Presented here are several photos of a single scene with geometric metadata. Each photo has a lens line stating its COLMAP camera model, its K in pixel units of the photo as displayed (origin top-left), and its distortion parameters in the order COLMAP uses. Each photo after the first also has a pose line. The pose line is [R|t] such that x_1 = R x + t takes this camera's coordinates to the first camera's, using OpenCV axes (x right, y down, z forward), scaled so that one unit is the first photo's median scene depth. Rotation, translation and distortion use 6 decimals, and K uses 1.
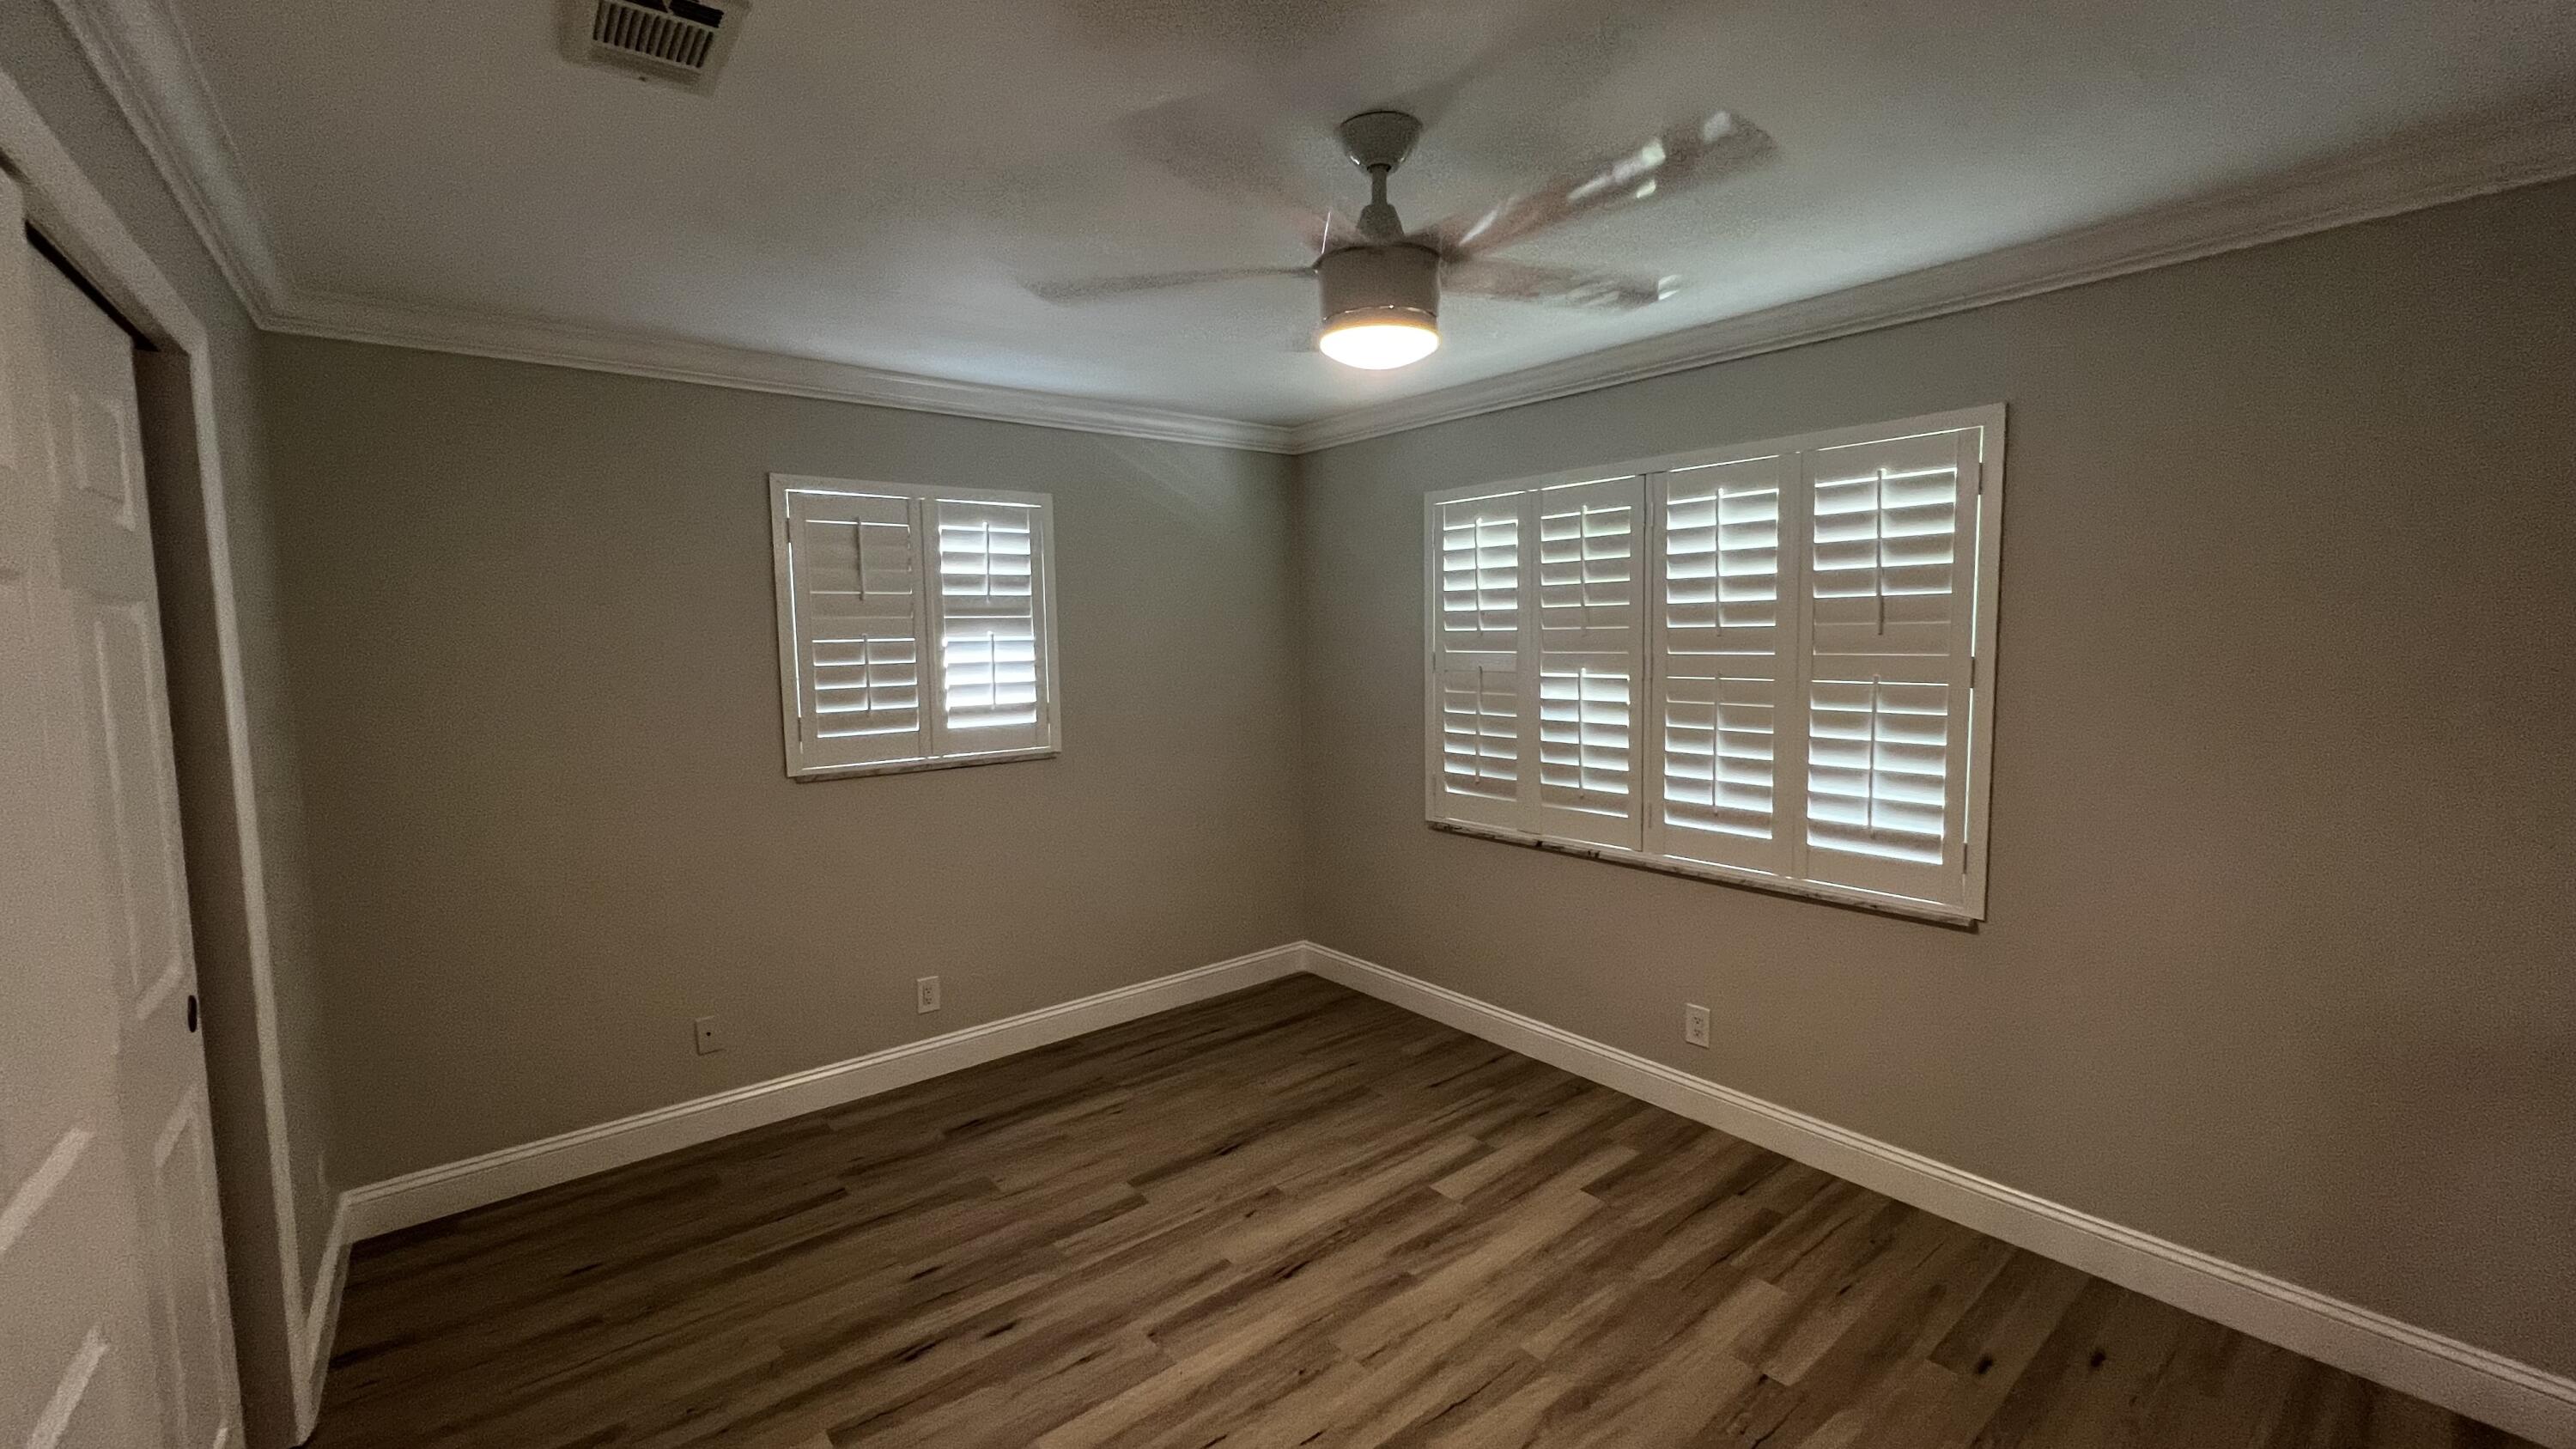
lens RADIAL K [[1034.8, 0, 1279.9], [0, 1034.8, 724.4], [0, 0, 1]] dist [-0.000551, 0.000400]
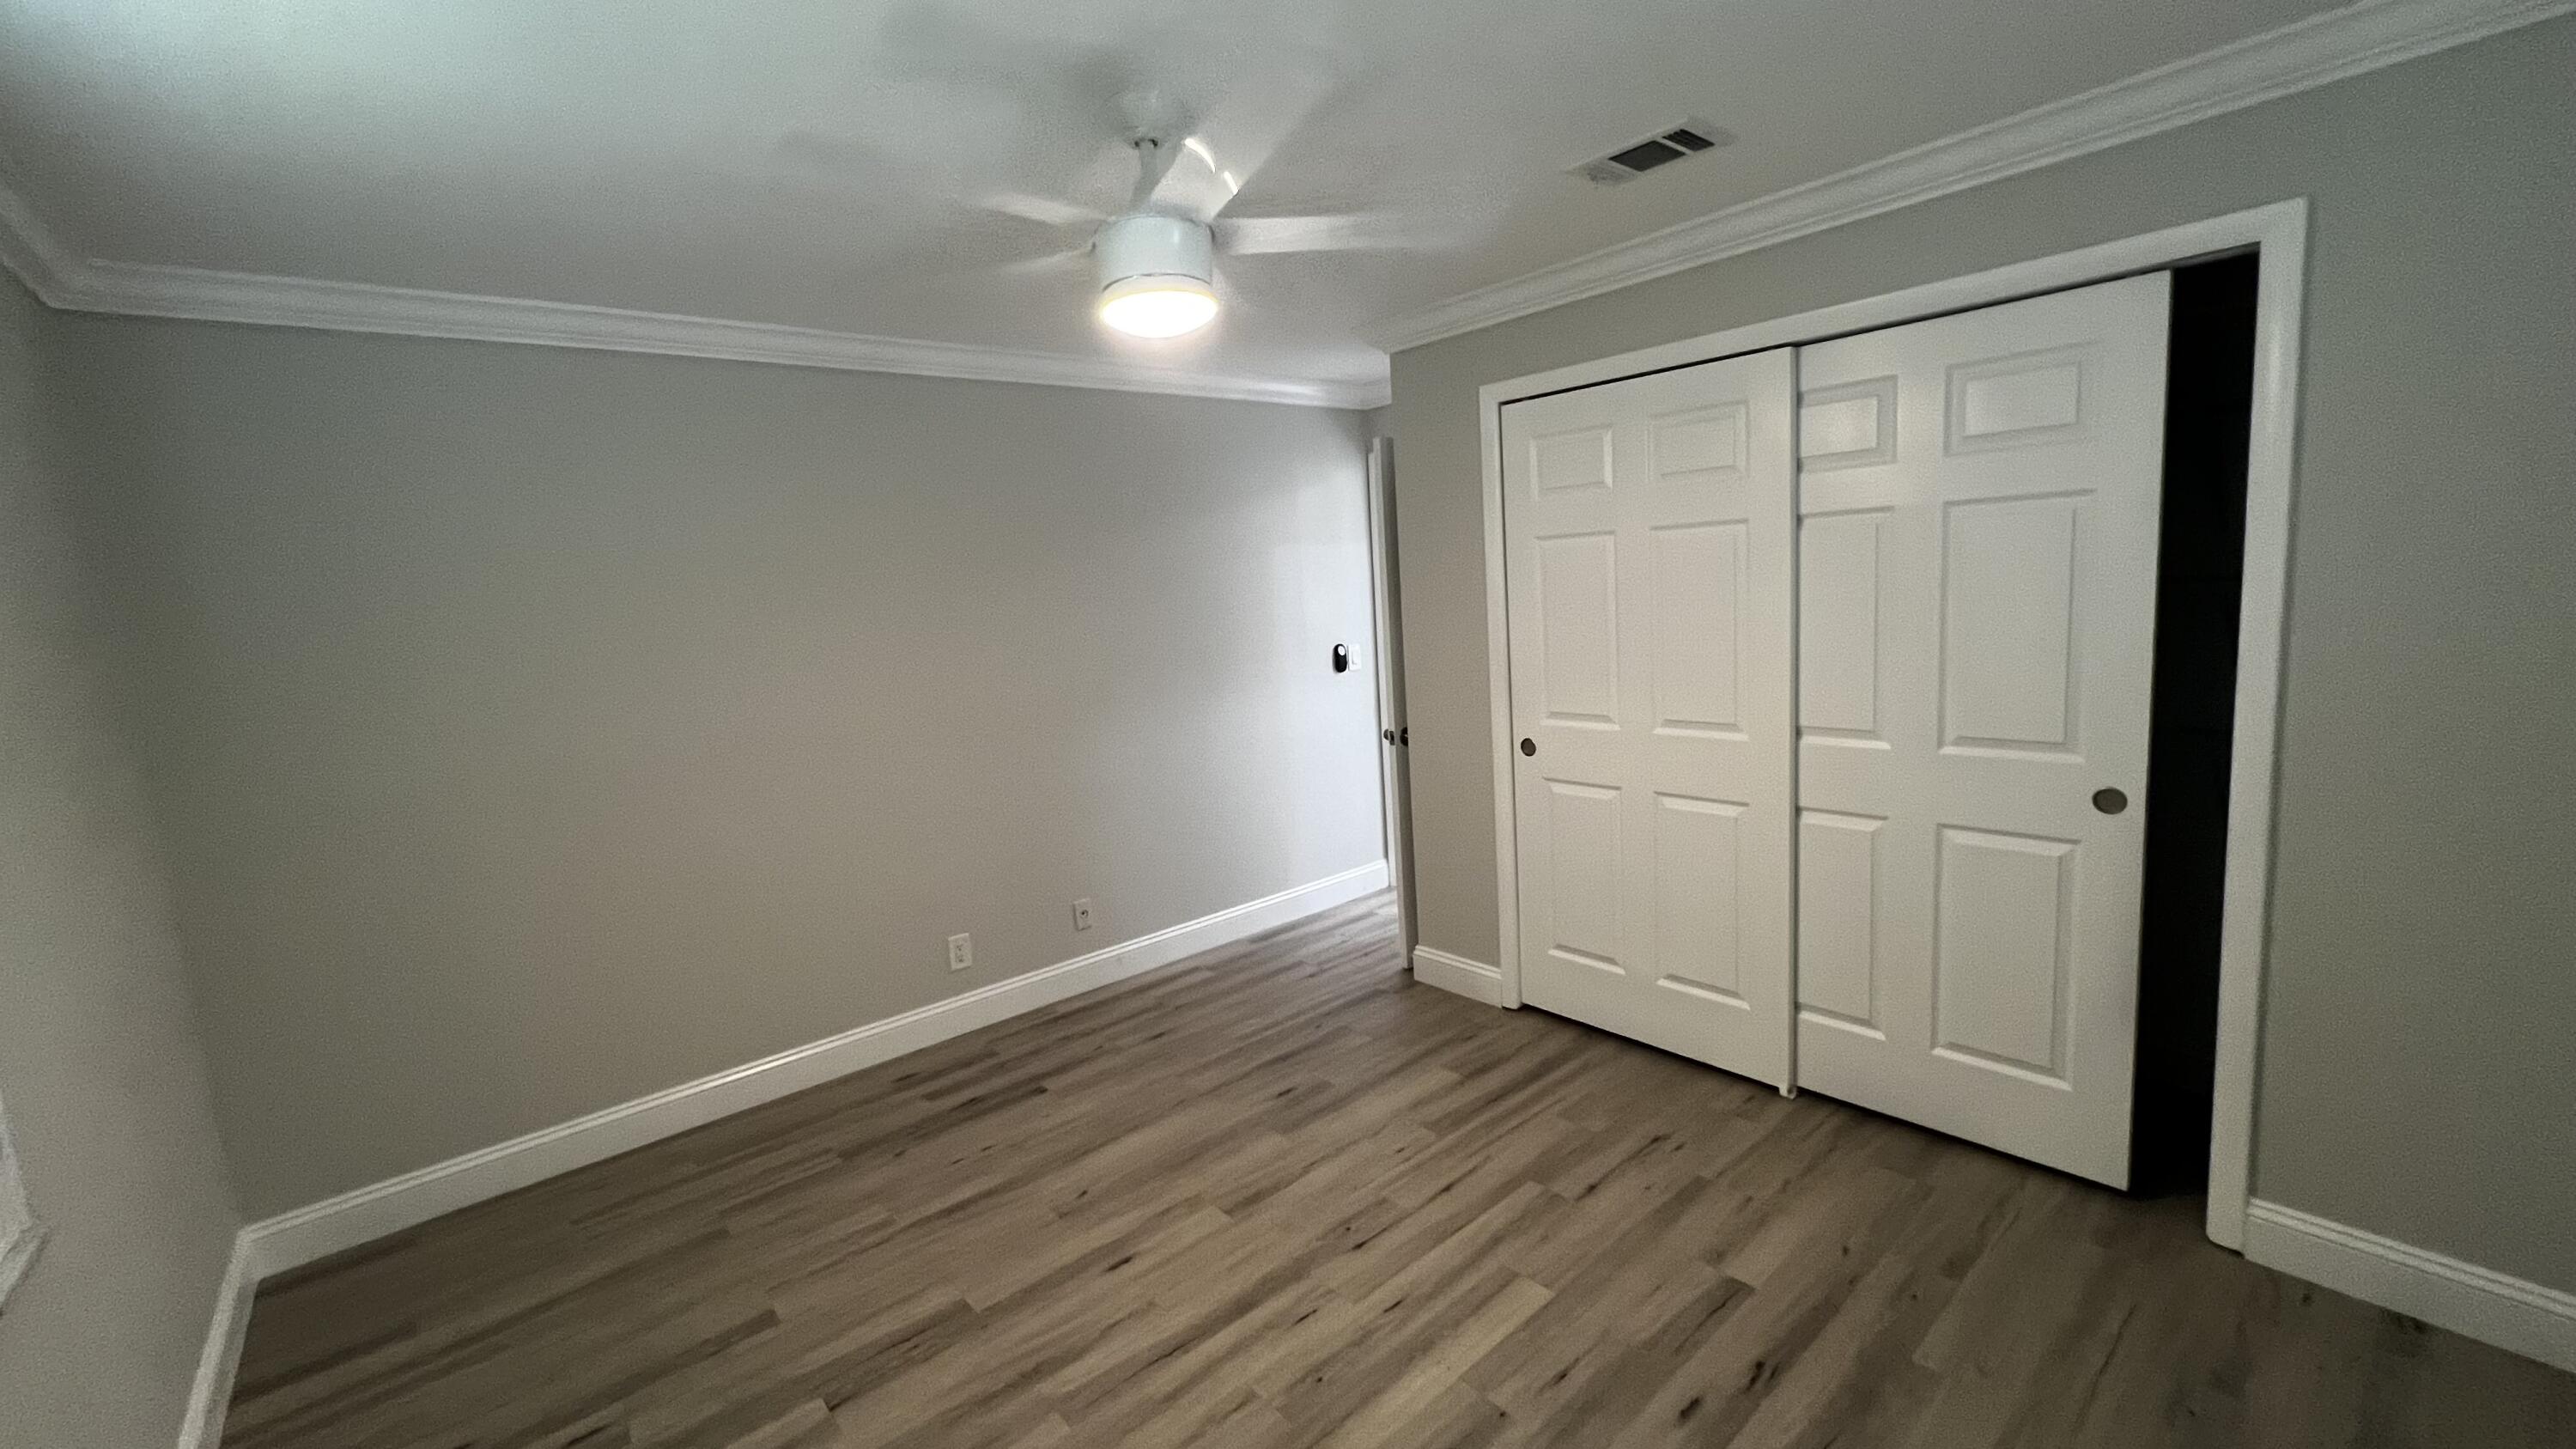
lens RADIAL K [[1034.8, 0, 1279.9], [0, 1034.8, 724.4], [0, 0, 1]] dist [-0.000551, 0.000400]
pose [[-0.996466, 0.082631, -0.015073, 0.021893], [0.077070, 0.970826, 0.227060, -0.158367], [0.033396, 0.225096, -0.973764, 1.776192]]
